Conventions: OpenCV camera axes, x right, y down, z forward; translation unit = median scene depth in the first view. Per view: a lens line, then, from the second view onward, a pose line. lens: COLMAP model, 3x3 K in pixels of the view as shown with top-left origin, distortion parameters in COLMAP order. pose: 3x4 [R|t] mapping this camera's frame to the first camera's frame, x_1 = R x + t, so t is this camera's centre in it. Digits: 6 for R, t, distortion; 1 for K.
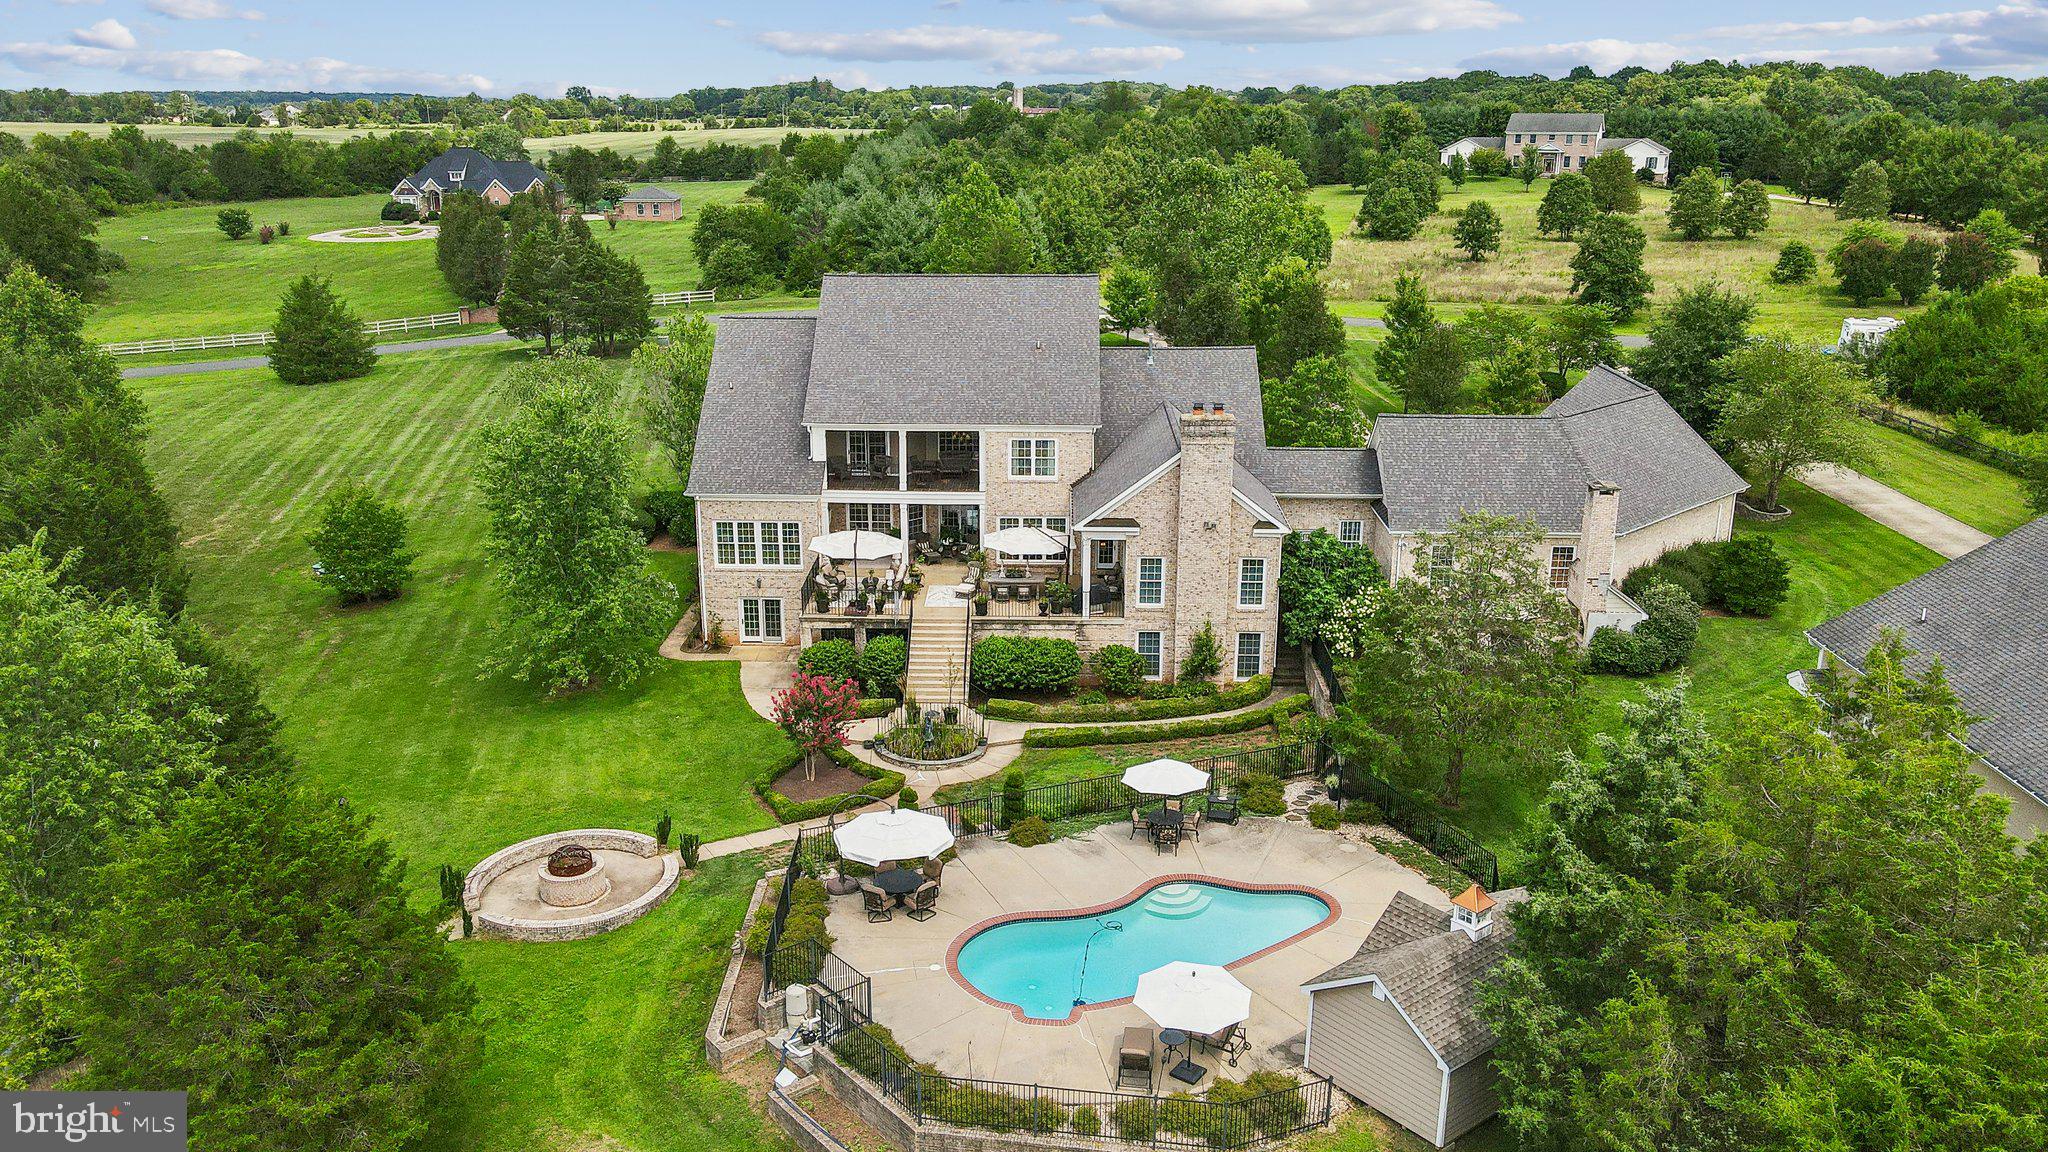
lens RADIAL K [[1584.7, 0, 1016.6], [0, 1584.7, 572.2], [0, 0, 1]] dist [-0.002691, 0.012117]
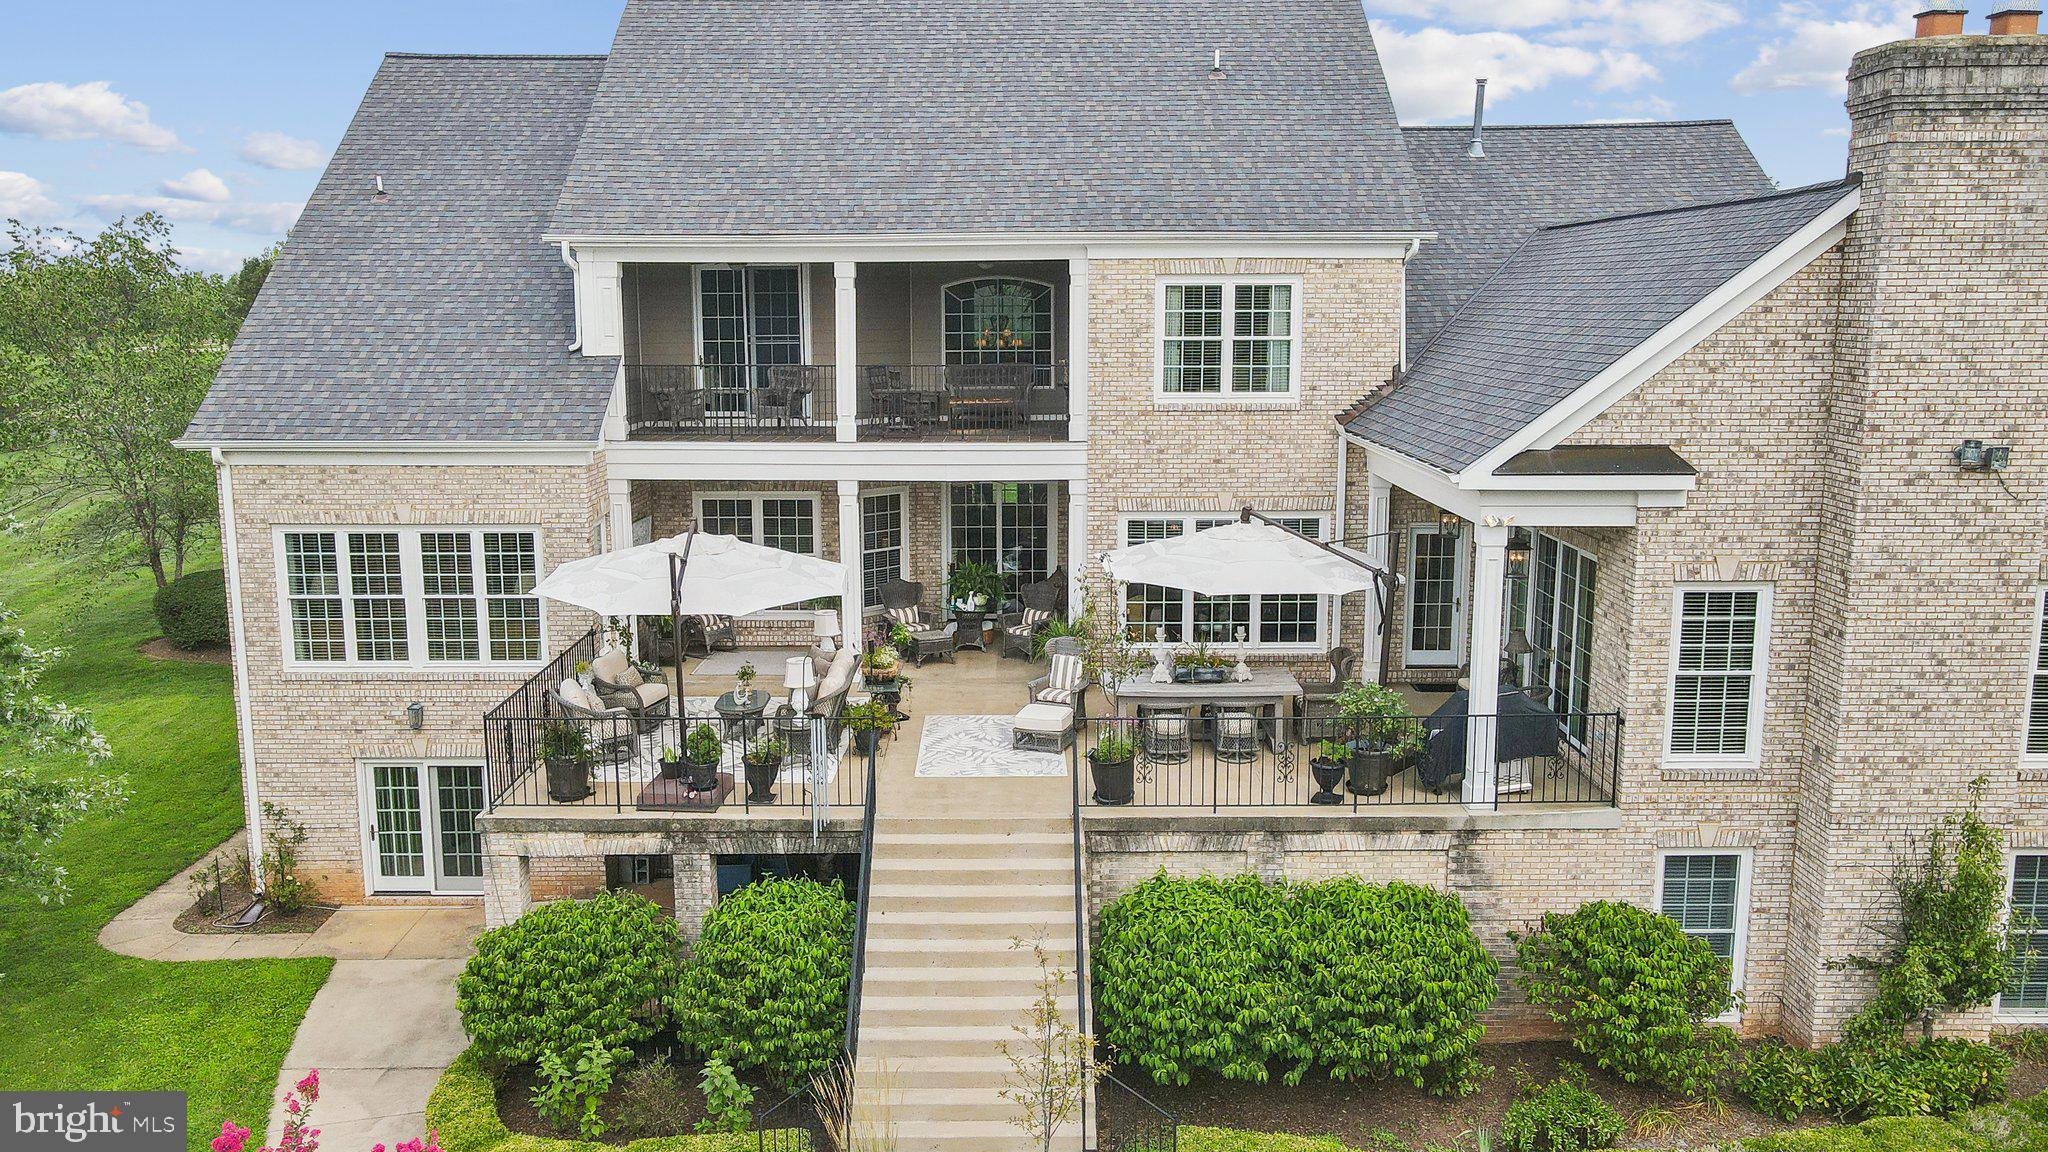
lens RADIAL K [[1584.7, 0, 1016.6], [0, 1584.7, 572.2], [0, 0, 1]] dist [-0.002691, 0.012117]
pose [[0.999577, -0.008533, 0.027804, -0.045309], [0.011890, 0.992345, -0.122920, 0.019594], [-0.026542, 0.123198, 0.992027, 0.672189]]
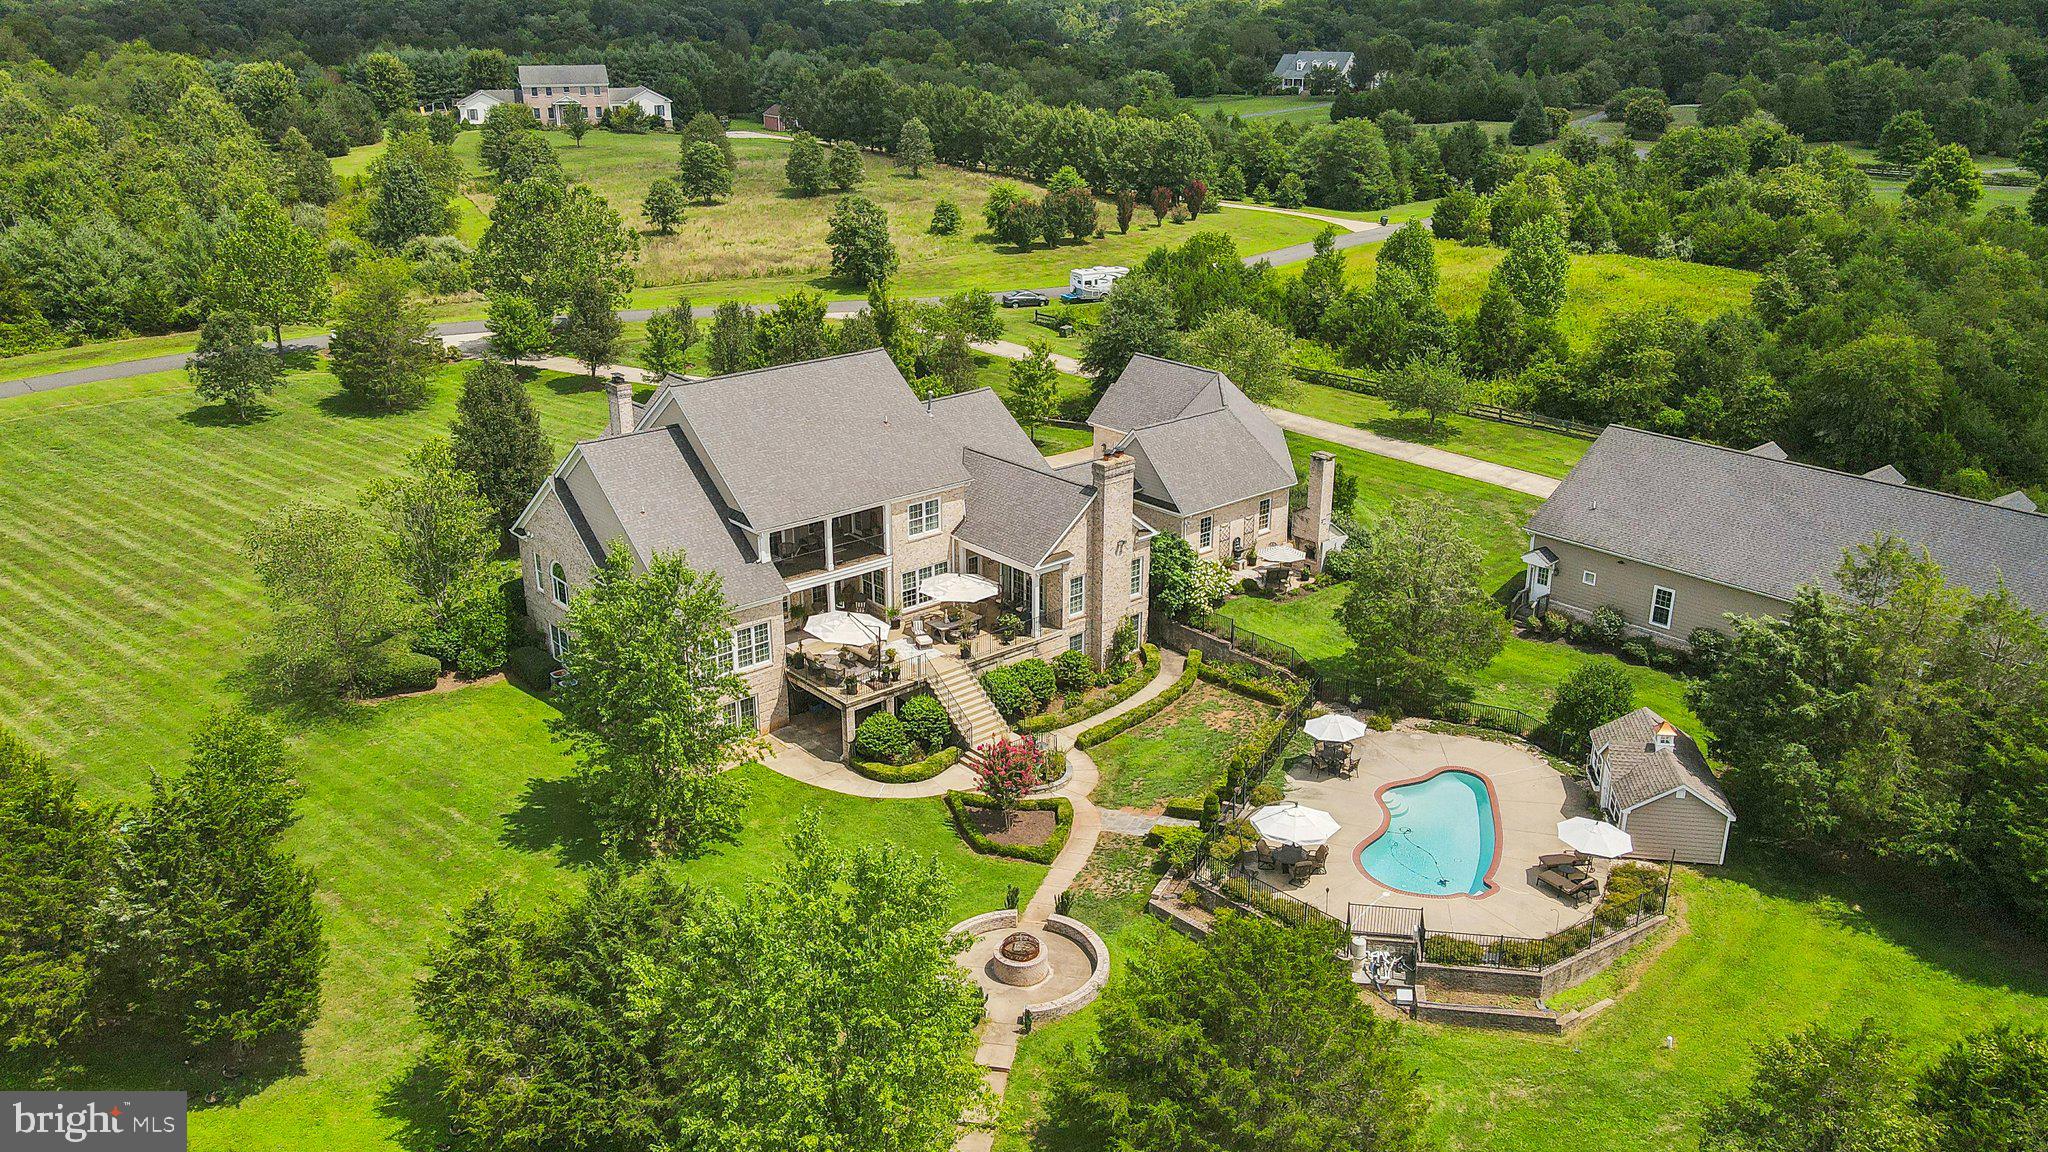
lens RADIAL K [[1584.7, 0, 1016.6], [0, 1584.7, 572.2], [0, 0, 1]] dist [-0.002691, 0.012117]
pose [[0.736283, -0.233141, 0.635242, -0.692505], [0.193397, 0.972116, 0.132618, -0.175132], [-0.648448, 0.025209, 0.760842, 0.073774]]
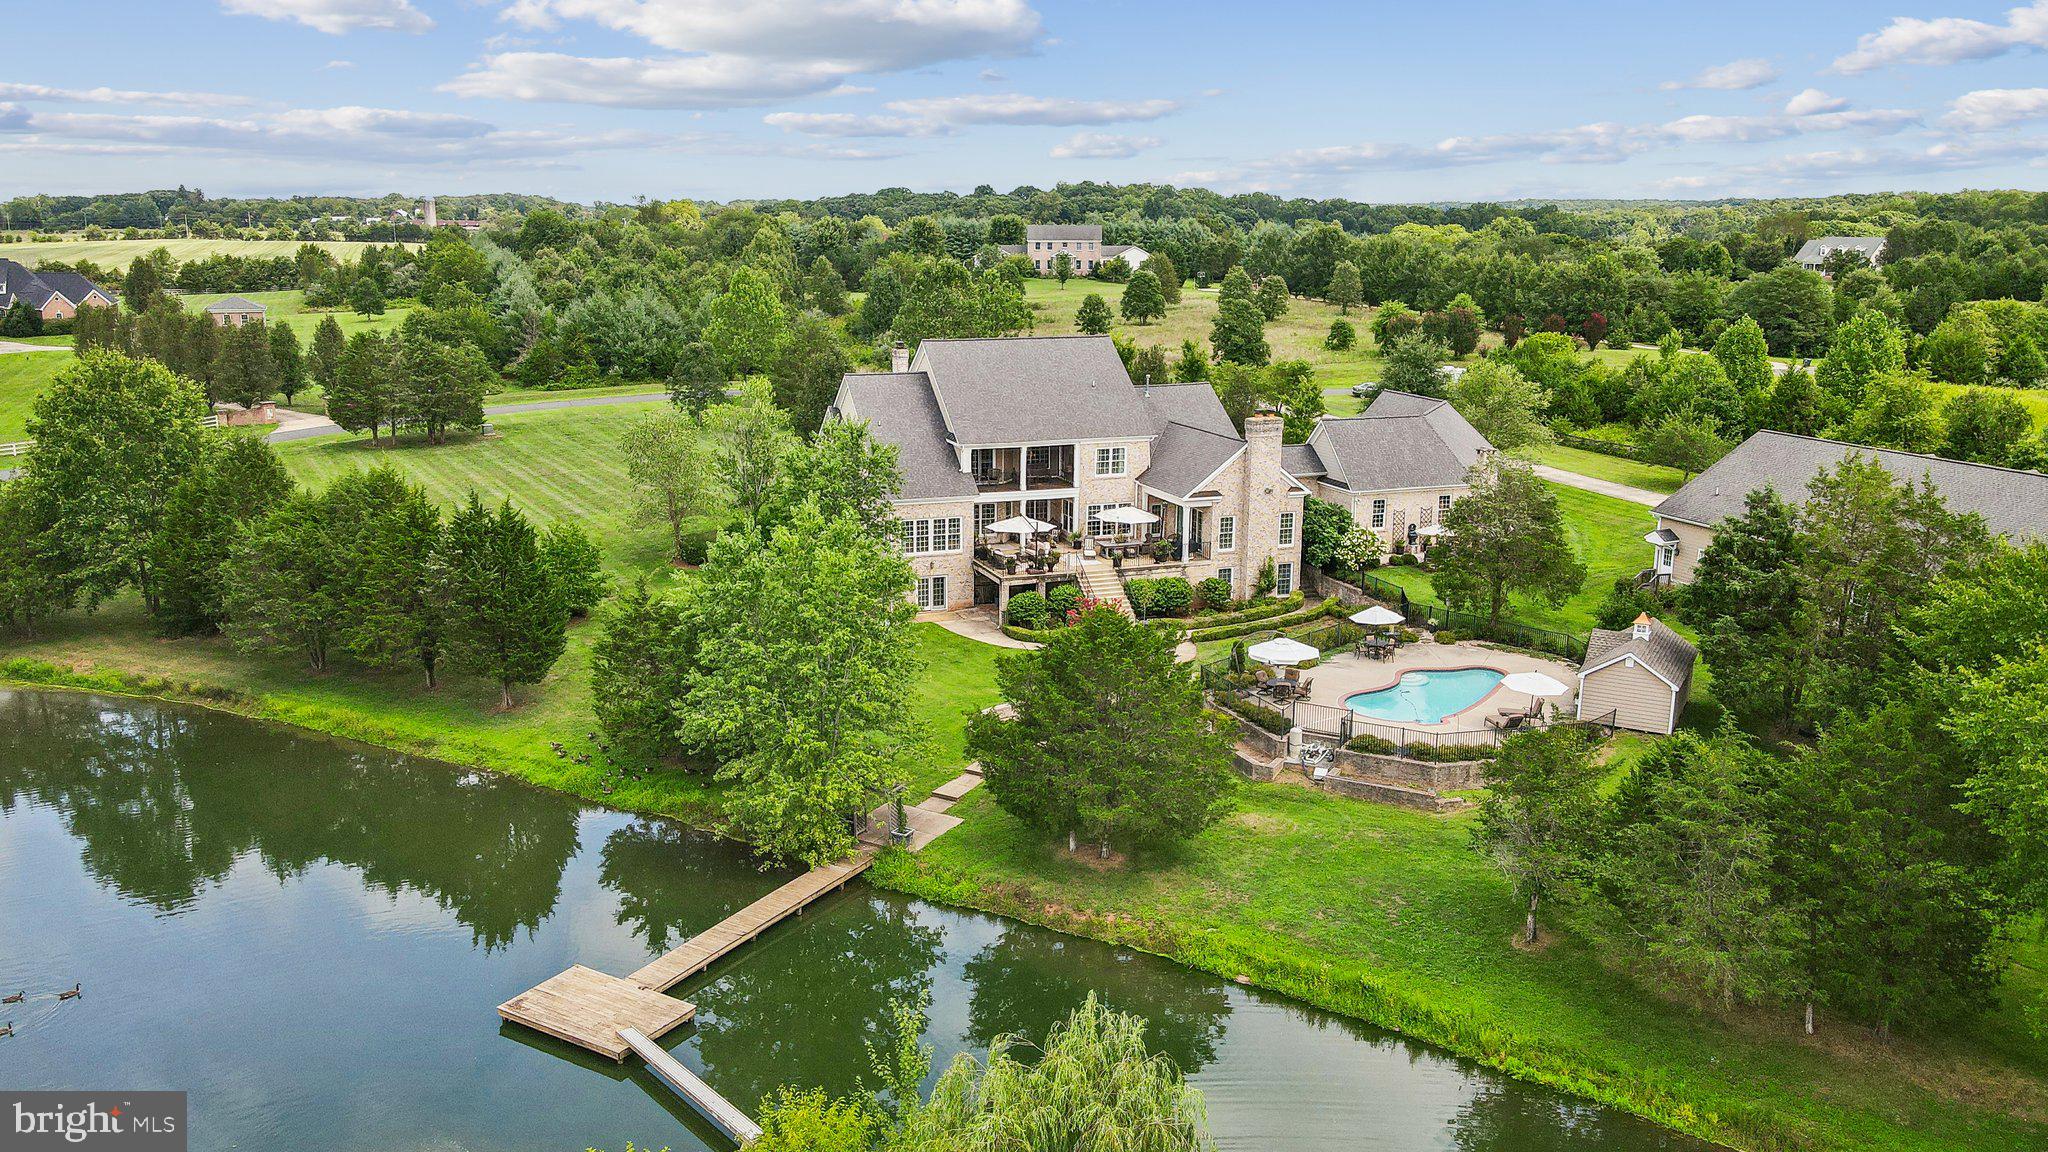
lens RADIAL K [[1584.7, 0, 1016.6], [0, 1584.7, 572.2], [0, 0, 1]] dist [-0.002691, 0.012117]
pose [[0.924644, -0.079560, 0.372428, -0.607898], [0.104267, 0.993455, -0.046642, 0.084558], [-0.366280, 0.081960, 0.926888, -0.277140]]
